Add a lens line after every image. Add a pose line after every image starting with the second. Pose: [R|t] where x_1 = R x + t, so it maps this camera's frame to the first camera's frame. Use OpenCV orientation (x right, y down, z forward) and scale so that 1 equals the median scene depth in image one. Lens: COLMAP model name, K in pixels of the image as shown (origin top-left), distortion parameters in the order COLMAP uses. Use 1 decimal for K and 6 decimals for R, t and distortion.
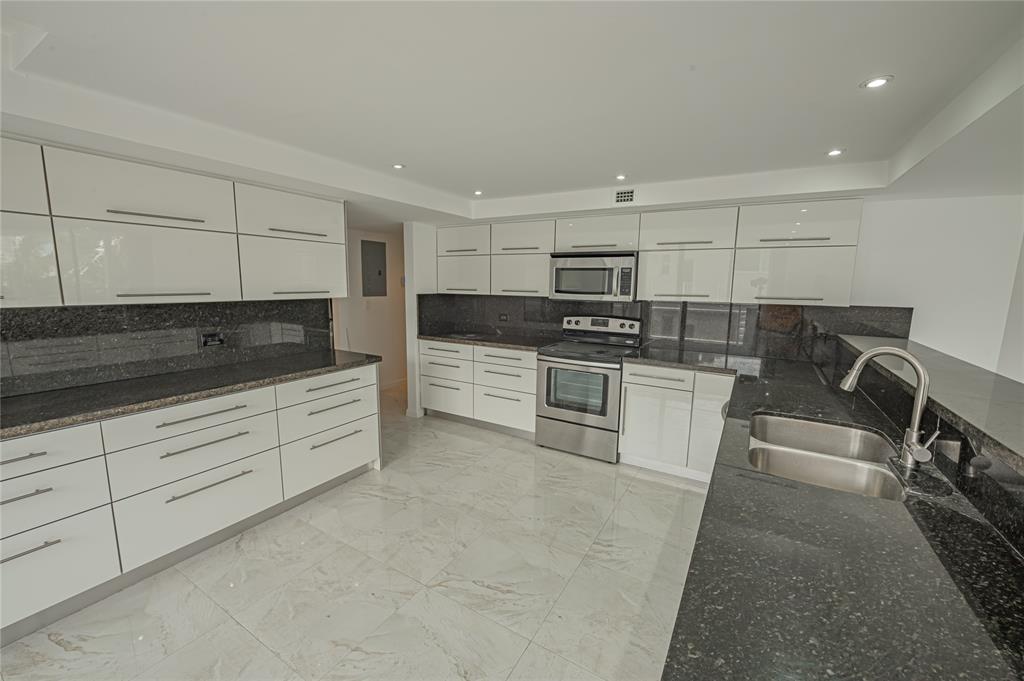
lens RADIAL K [[405.6, 0, 515.1], [0, 405.6, 341.7], [0, 0, 1]] dist [-0.001175, -0.000865]
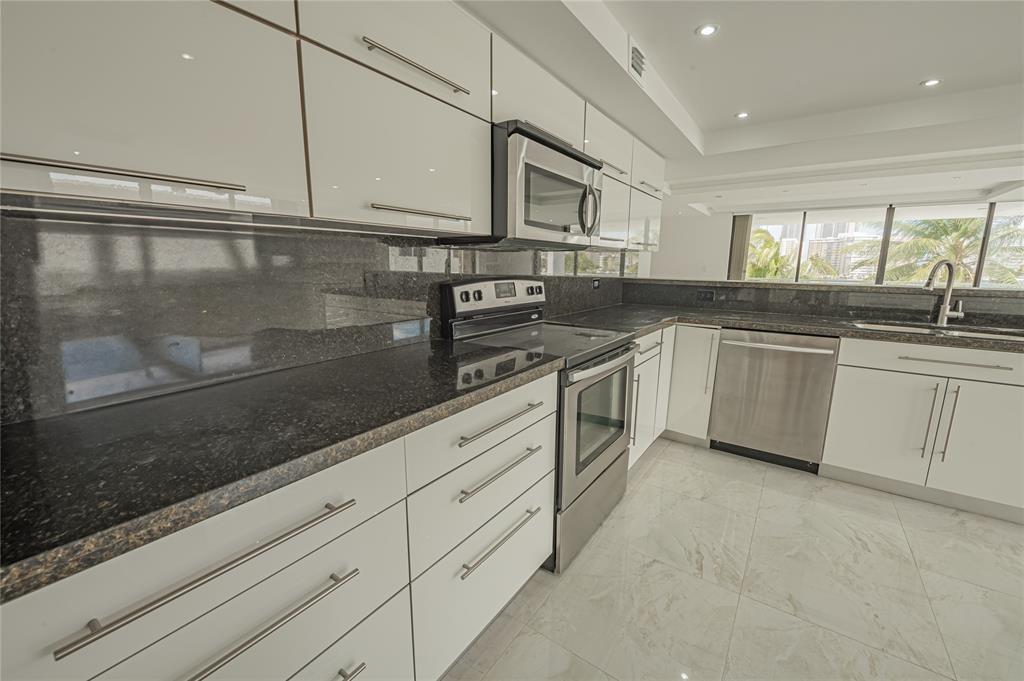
lens RADIAL K [[401.4, 0, 515.5], [0, 401.4, 339.6], [0, 0, 1]] dist [-0.011136, 0.000421]
pose [[0.070674, -0.192883, 0.978673, -0.342462], [0.132402, 0.974259, 0.182452, -0.087367], [-0.988673, 0.116684, 0.094393, 1.070727]]
